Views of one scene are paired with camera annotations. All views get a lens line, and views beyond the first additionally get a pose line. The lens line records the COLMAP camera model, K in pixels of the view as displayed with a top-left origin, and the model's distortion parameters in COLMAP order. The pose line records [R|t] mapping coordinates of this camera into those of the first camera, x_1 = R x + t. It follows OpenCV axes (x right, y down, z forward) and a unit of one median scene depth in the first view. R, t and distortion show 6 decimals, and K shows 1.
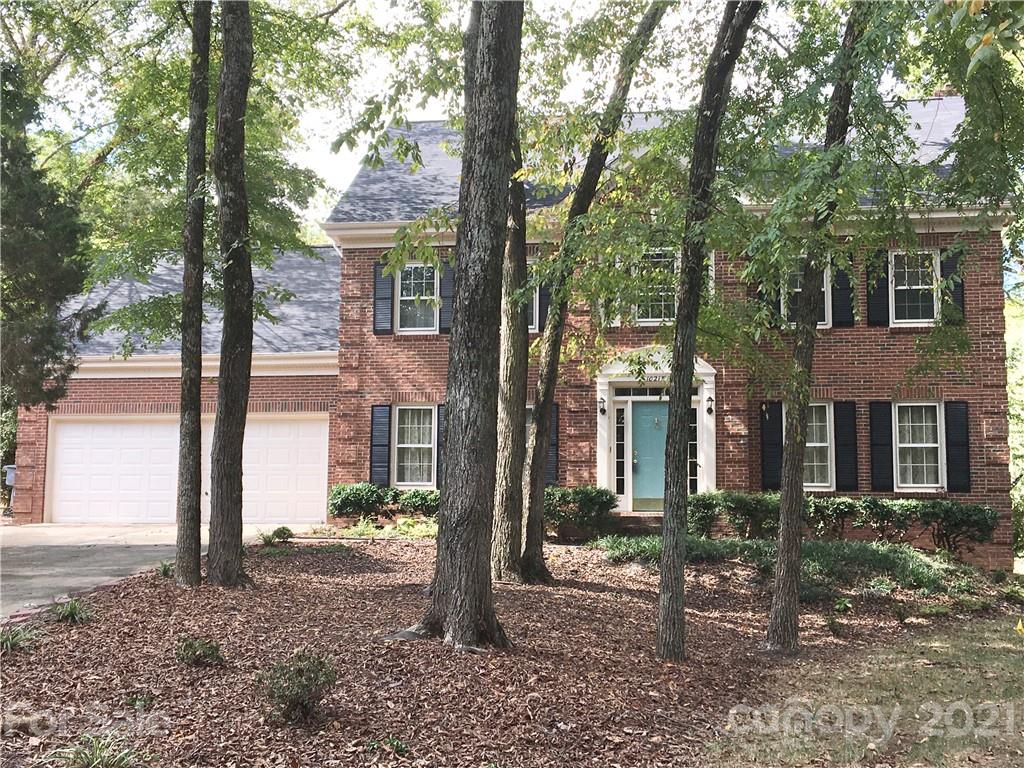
lens RADIAL K [[1225.0, 0, 512.0], [0, 1225.0, 384.0], [0, 0, 1]] dist [0.082435, 0.014981]
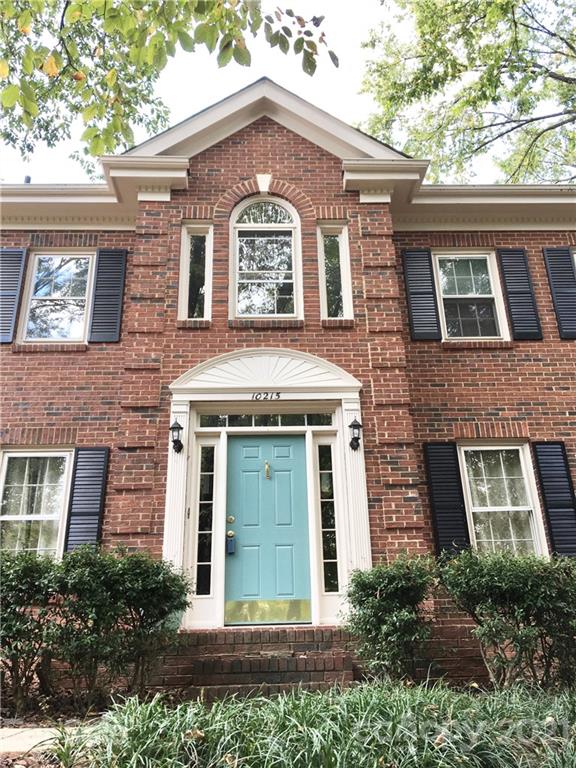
lens RADIAL K [[637.2, 0, 288.0], [0, 637.2, 384.0], [0, 0, 1]] dist [0.085667, -0.138193]
pose [[0.980148, 0.050642, 0.191690, 0.065675], [0.003812, 0.961836, -0.273599, 0.078561], [-0.198230, 0.268898, 0.942549, 0.692967]]
